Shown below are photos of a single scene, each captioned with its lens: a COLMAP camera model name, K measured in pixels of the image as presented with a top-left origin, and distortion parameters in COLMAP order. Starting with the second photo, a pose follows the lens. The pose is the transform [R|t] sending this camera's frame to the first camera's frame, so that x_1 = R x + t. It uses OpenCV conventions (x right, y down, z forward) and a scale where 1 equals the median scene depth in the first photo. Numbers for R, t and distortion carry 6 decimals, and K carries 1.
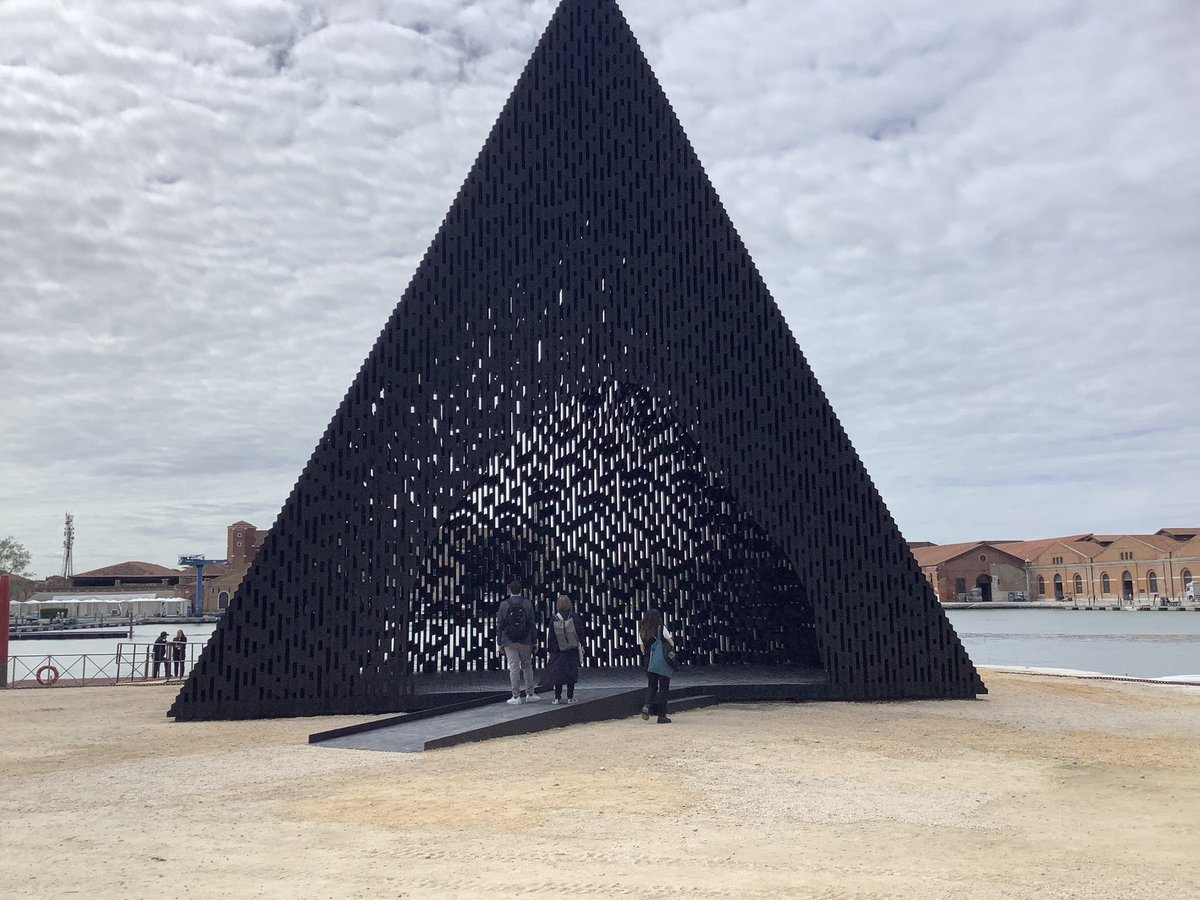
lens RADIAL K [[925.1, 0, 598.1], [0, 925.1, 455.3], [0, 0, 1]] dist [0.041208, -0.027952]
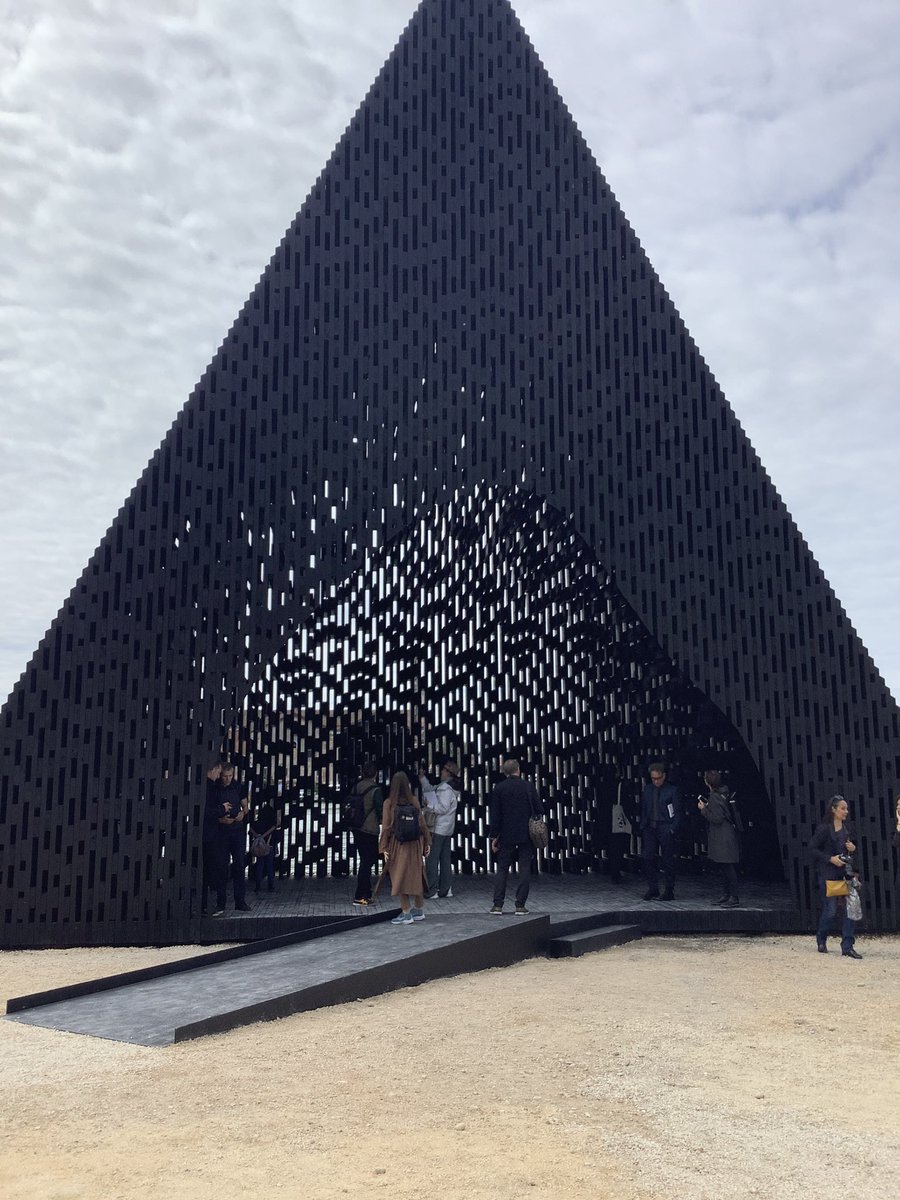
lens RADIAL K [[925.1, 0, 454.6], [0, 925.1, 593.1], [0, 0, 1]] dist [0.041208, -0.027952]
pose [[0.999694, 0.007381, -0.023623, 0.002127], [-0.008532, 0.998762, -0.049016, 0.040415], [0.023232, 0.049203, 0.998519, 0.269283]]
